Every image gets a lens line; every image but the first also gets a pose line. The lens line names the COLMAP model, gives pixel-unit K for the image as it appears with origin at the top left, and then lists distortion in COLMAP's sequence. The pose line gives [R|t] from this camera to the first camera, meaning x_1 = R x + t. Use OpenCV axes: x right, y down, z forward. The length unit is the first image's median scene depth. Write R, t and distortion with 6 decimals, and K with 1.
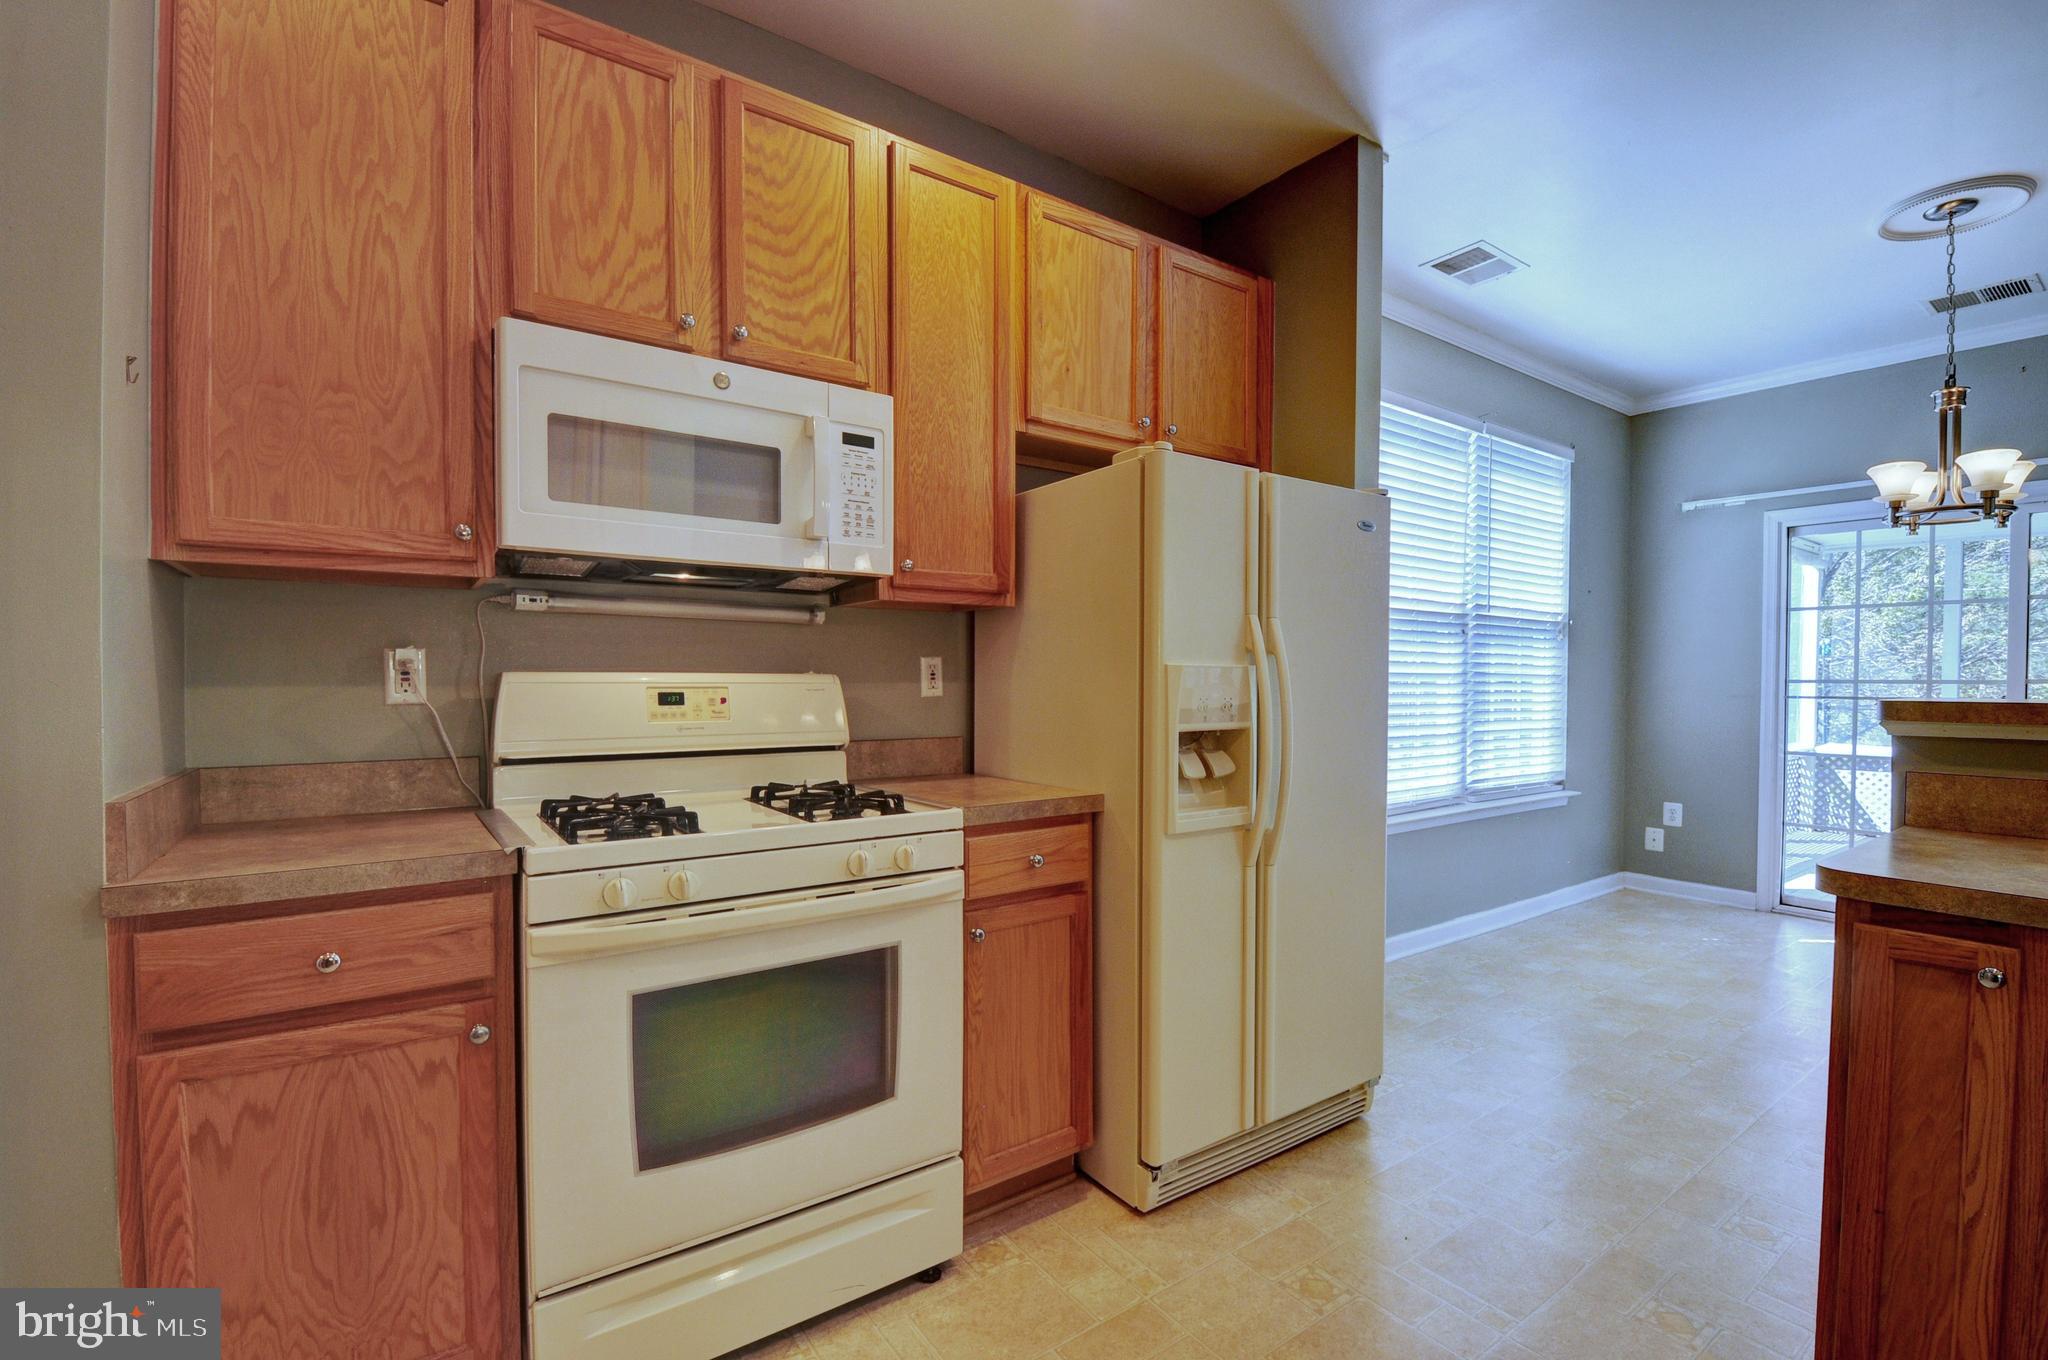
lens RADIAL K [[891.4, 0, 1034.8], [0, 891.4, 700.0], [0, 0, 1]] dist [0.015663, -0.024286]
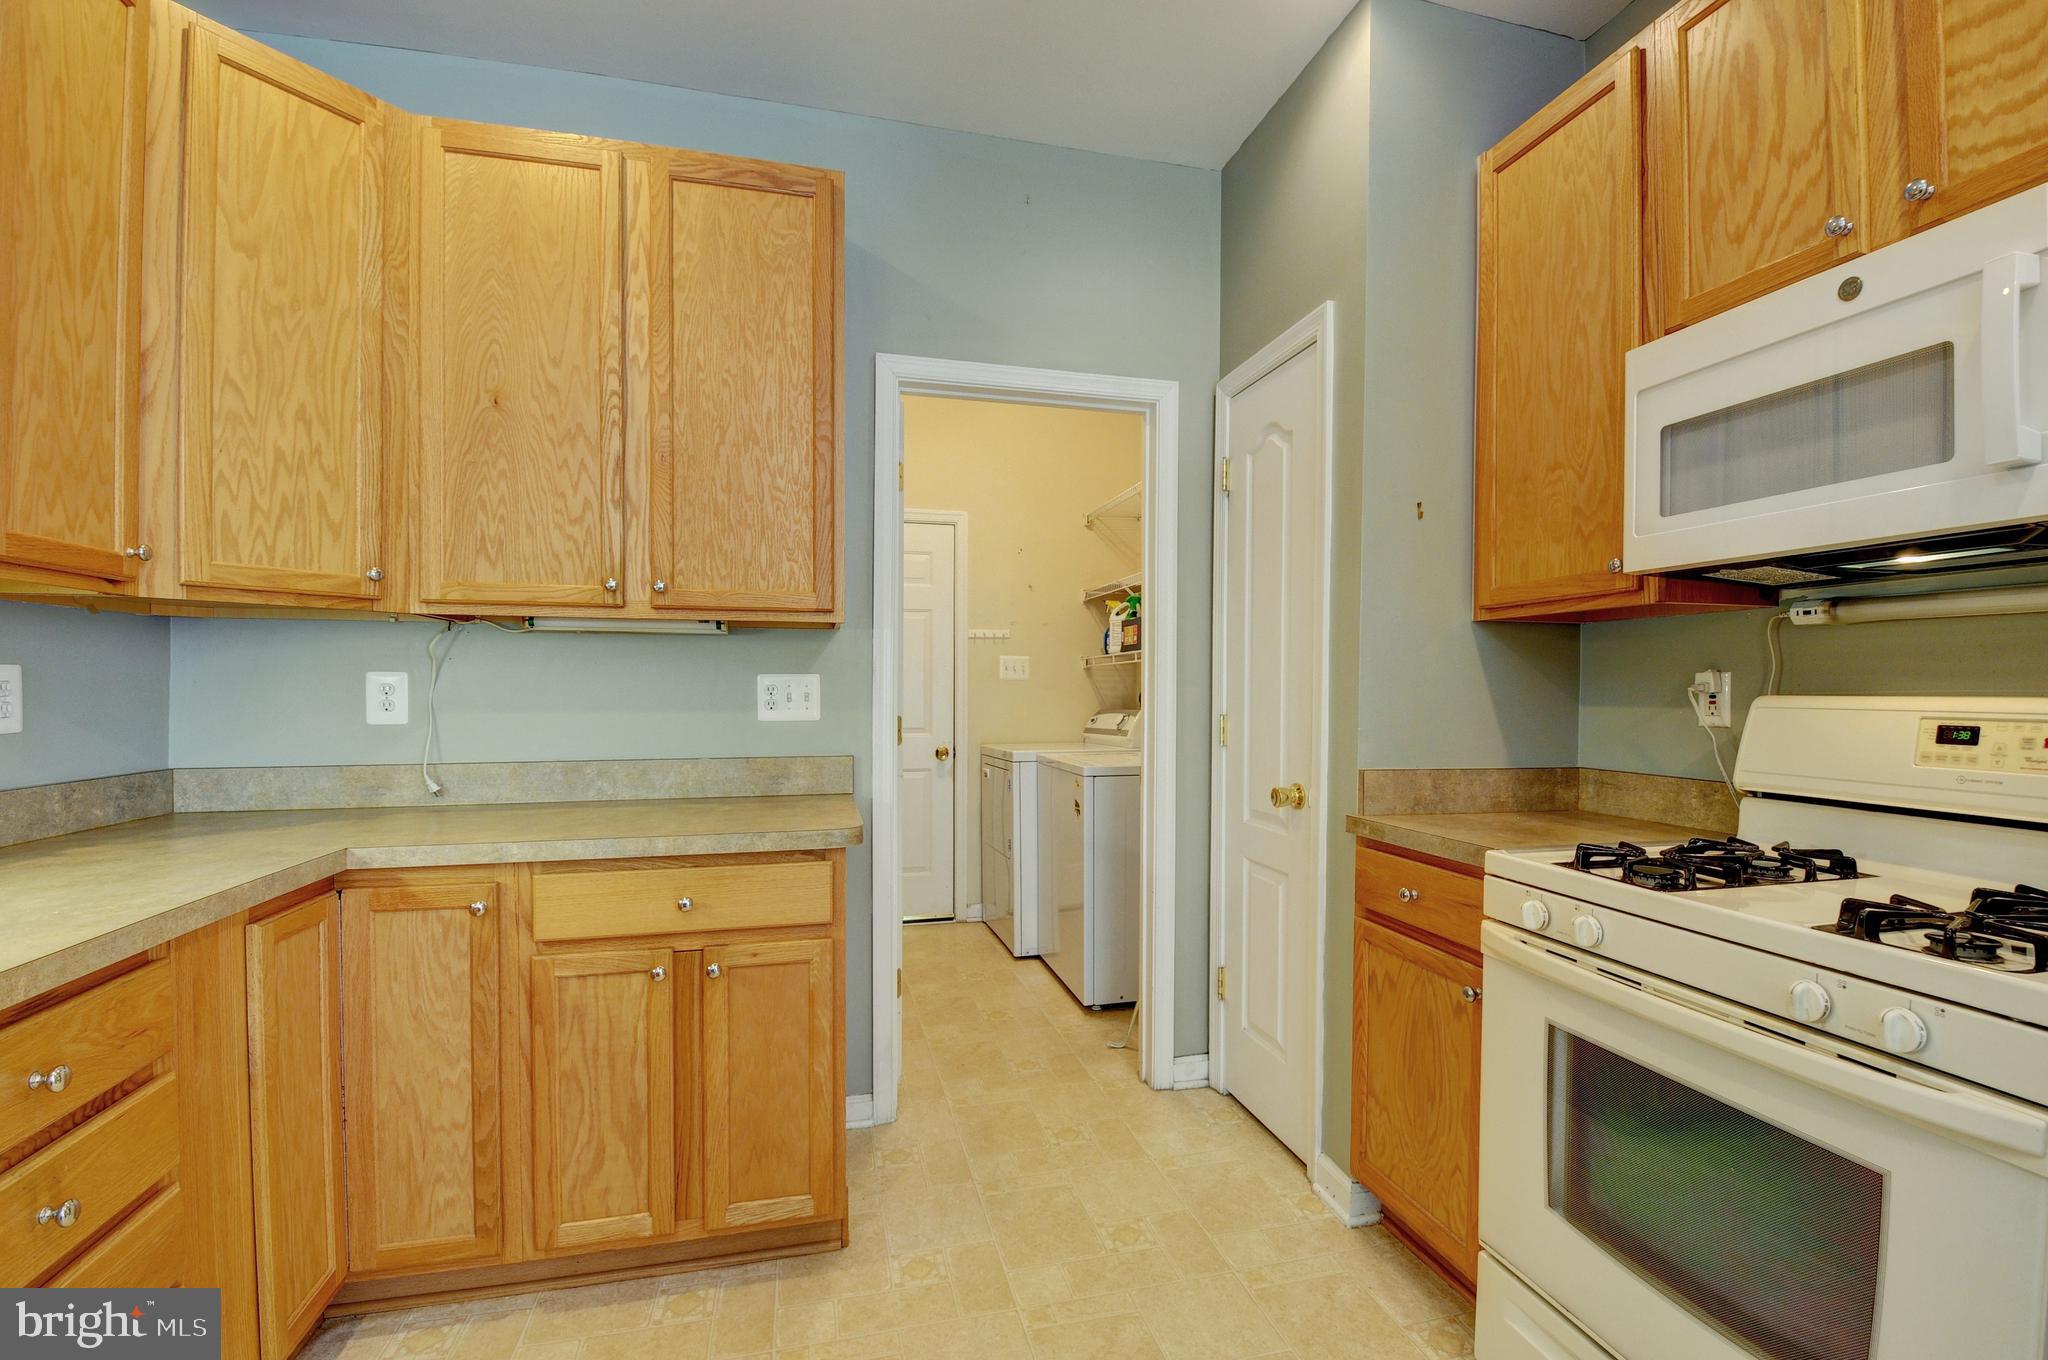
lens RADIAL K [[891.4, 0, 1034.8], [0, 891.4, 700.0], [0, 0, 1]] dist [0.015663, -0.024286]
pose [[-0.363830, 0.008425, -0.931427, 0.478340], [-0.026747, 0.999452, 0.019489, -0.022414], [0.931081, 0.032003, -0.363405, 0.579876]]
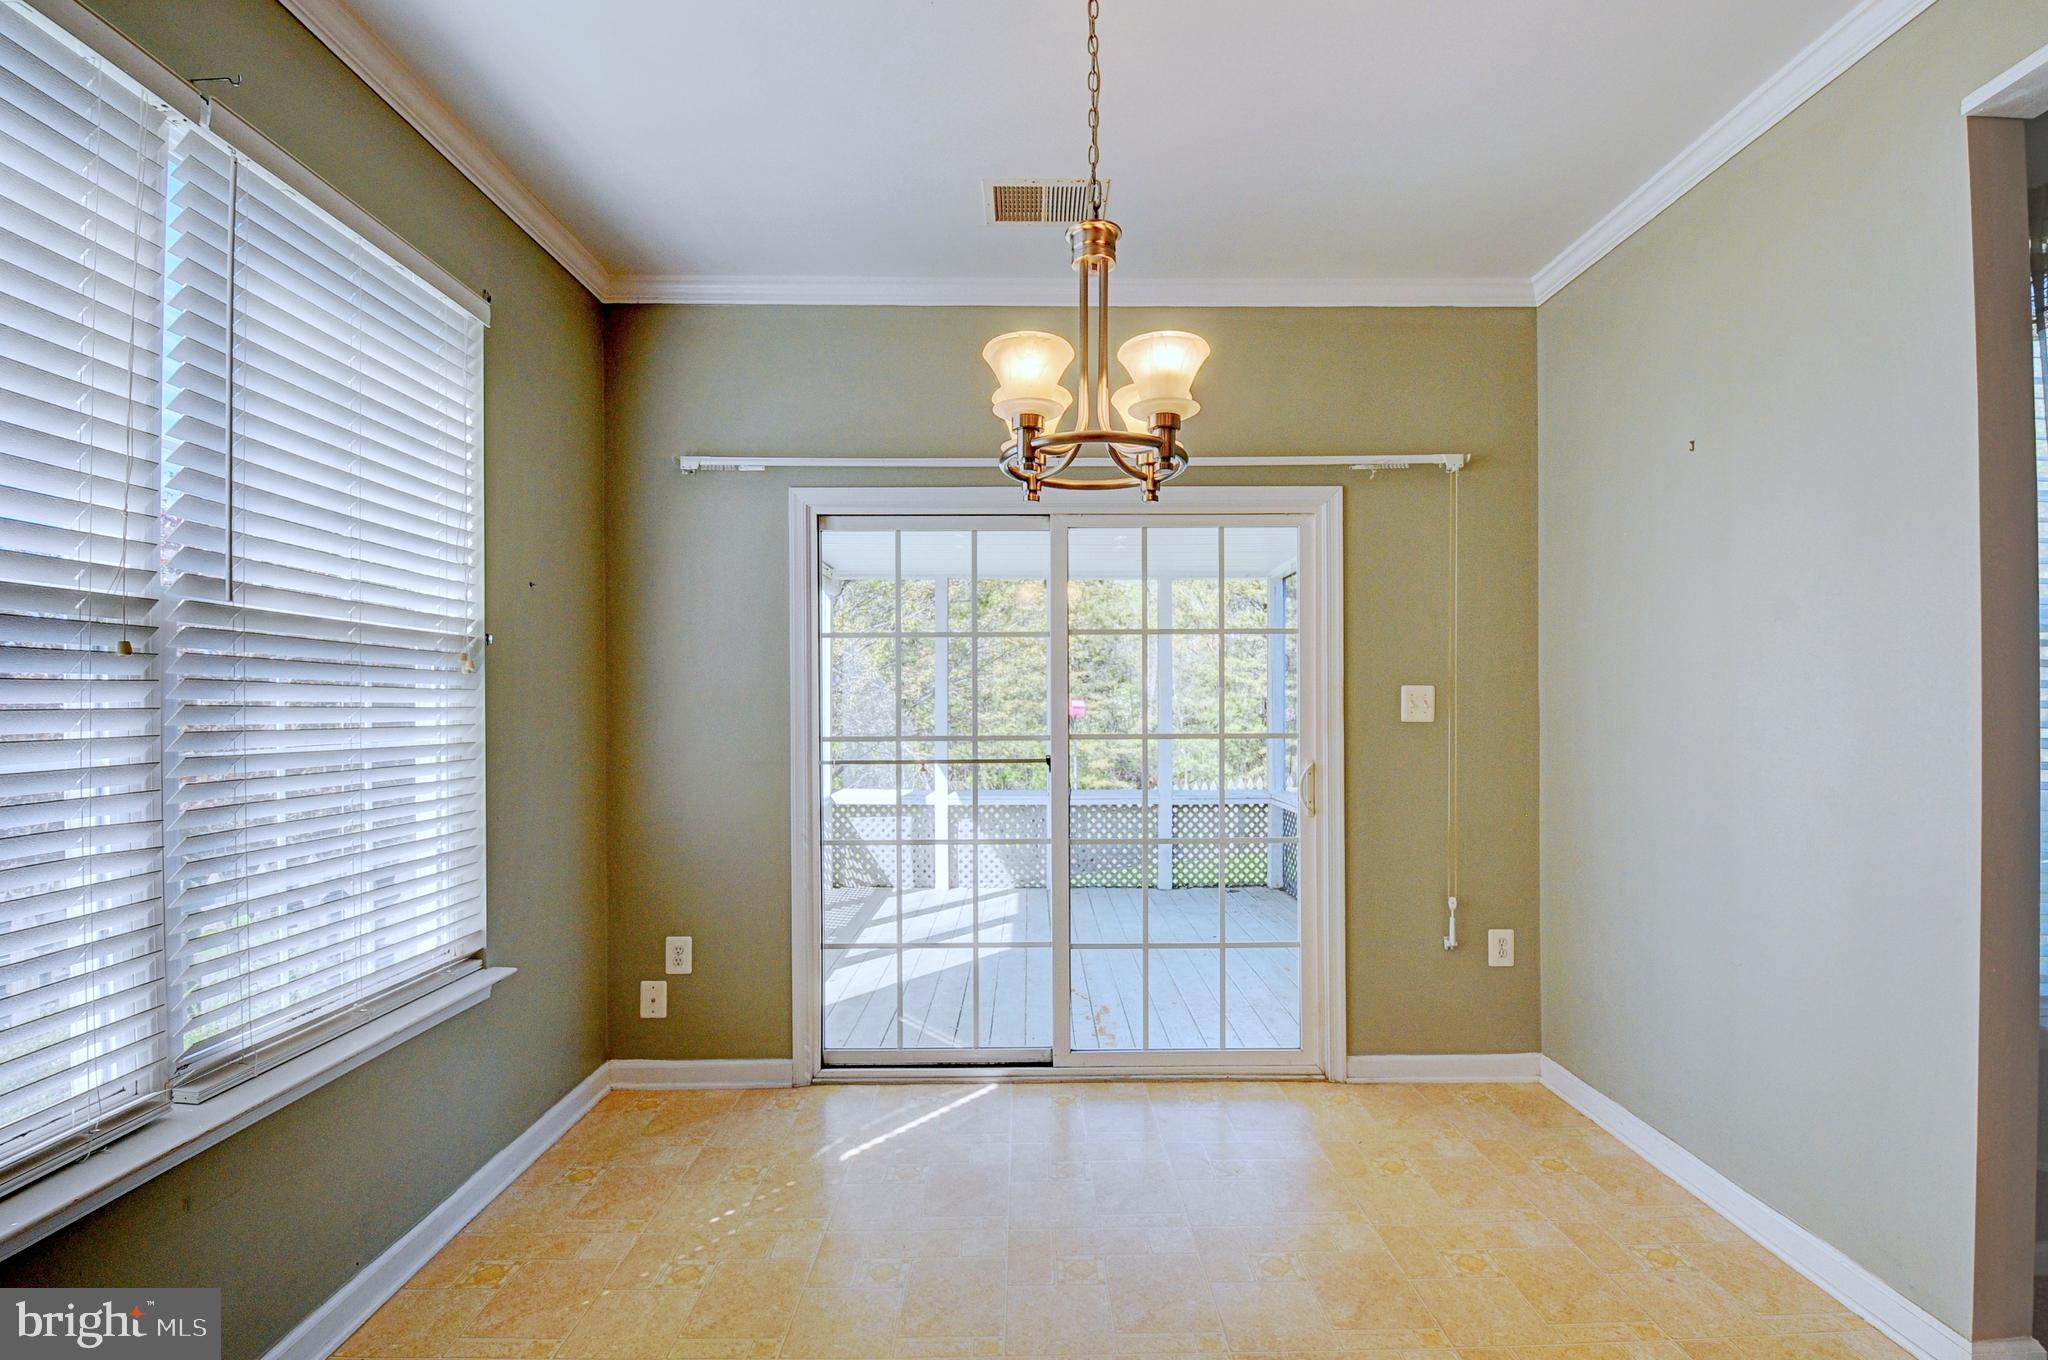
lens RADIAL K [[927.4, 0, 1025.4], [0, 927.4, 701.2], [0, 0, 1]] dist [0.000225, -0.020662]
pose [[0.582836, -0.005133, 0.812574, 0.804646], [0.026440, 0.999570, -0.012651, -0.084089], [-0.812160, 0.028858, 0.582721, 1.024632]]
